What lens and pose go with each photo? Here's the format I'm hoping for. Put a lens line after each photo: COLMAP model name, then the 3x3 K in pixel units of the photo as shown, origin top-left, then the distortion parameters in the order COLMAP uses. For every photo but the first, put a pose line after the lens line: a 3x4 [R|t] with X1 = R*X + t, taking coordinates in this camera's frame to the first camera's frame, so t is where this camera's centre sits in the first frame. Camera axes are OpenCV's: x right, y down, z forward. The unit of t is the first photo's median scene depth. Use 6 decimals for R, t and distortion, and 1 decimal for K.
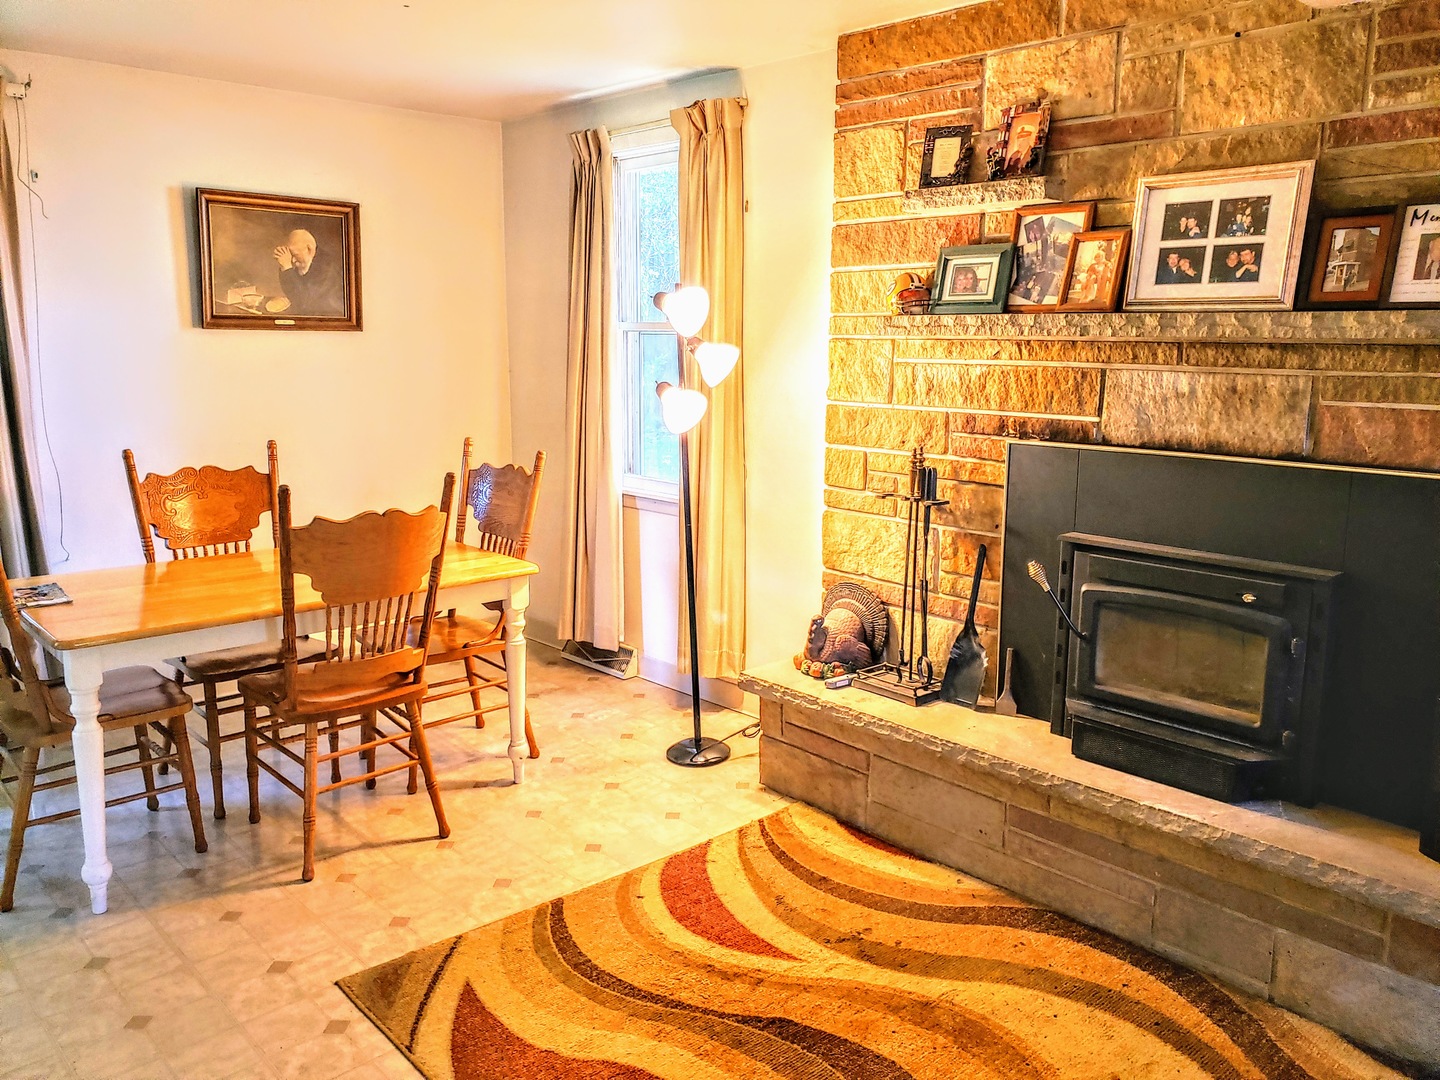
lens RADIAL K [[1108.0, 0, 720.0], [0, 1108.0, 540.0], [0, 0, 1]] dist [0.004319, 0.001345]
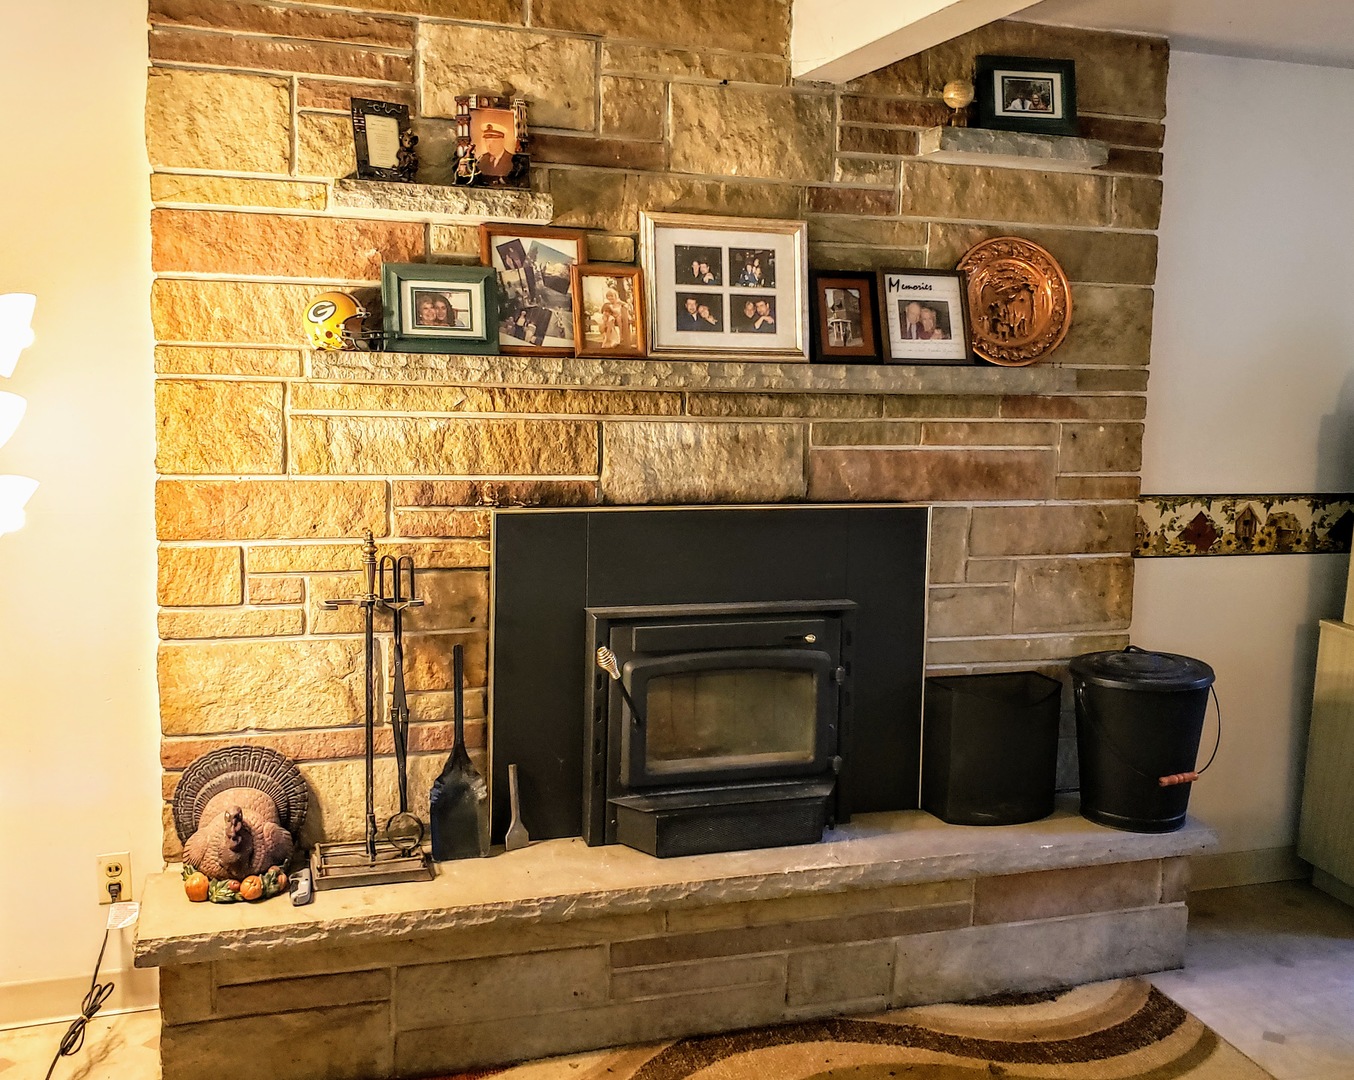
lens RADIAL K [[1338.4, 0, 648.1], [0, 1338.4, 543.1], [0, 0, 1]] dist [0.230178, -0.827285]
pose [[0.422083, -0.117283, 0.898939, -0.639461], [0.146411, 0.987398, 0.060079, -0.121419], [-0.894656, 0.106256, 0.433935, 0.531531]]
